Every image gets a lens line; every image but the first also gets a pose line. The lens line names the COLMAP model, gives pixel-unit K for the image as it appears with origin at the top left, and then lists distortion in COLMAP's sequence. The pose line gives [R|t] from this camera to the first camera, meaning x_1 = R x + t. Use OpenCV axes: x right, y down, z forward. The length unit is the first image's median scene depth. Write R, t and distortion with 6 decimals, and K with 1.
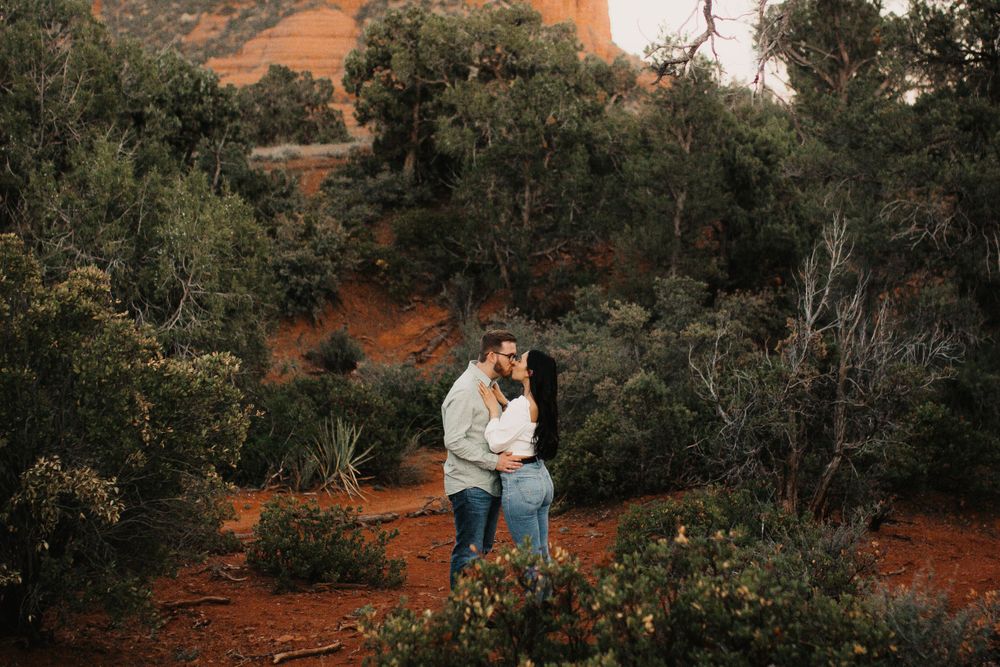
lens RADIAL K [[1638.9, 0, 511.7], [0, 1638.9, 356.3], [0, 0, 1]] dist [-0.036901, -0.051348]
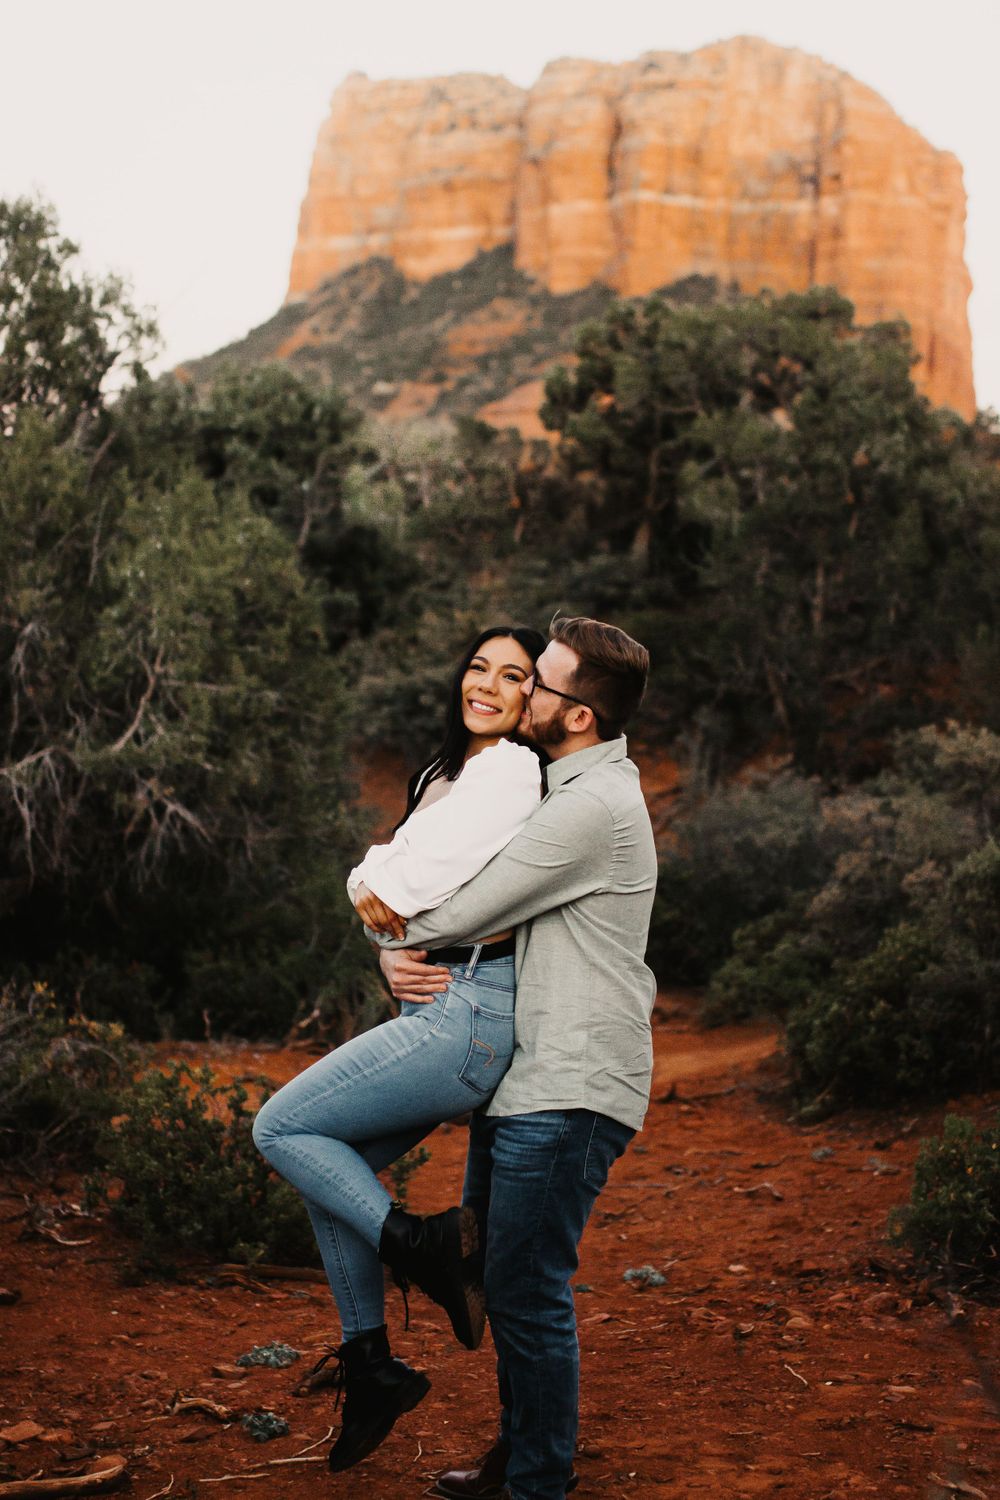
lens RADIAL K [[2305.5, 0, 476.1], [0, 2305.5, 750.0], [0, 0, 1]] dist [-0.045659, -0.001237]
pose [[0.988232, 0.021492, -0.151448, 0.014437], [-0.028957, 0.998463, -0.047265, 0.009189], [0.150200, 0.051094, 0.987335, 0.135025]]
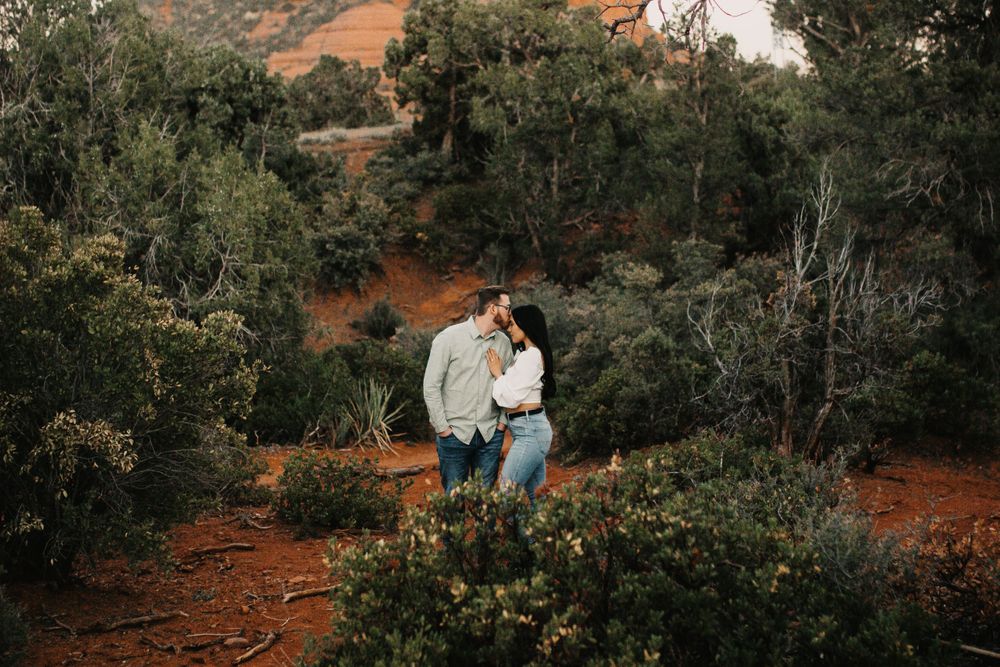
lens RADIAL K [[1537.0, 0, 482.7], [0, 1537.0, 336.6], [0, 0, 1]] dist [-0.045659, -0.001237]
pose [[0.998473, -0.021694, -0.050808, 0.010688], [0.022071, 0.999733, 0.006856, 0.002804], [0.050646, -0.007967, 0.998685, 0.001639]]
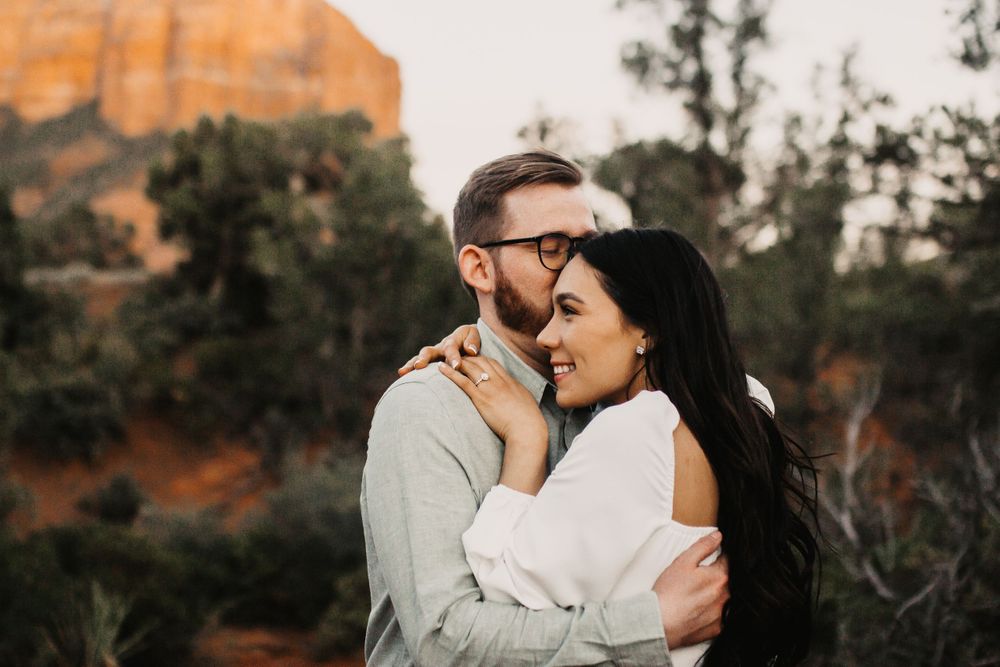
lens RADIAL K [[1539.4, 0, 499.4], [0, 1539.4, 294.9], [0, 0, 1]] dist [-0.015705, -0.000594]
pose [[0.992355, 0.029275, 0.119891, -0.014096], [-0.011102, 0.988696, -0.149526, 0.008902], [-0.122913, 0.147052, 0.981462, 0.219198]]
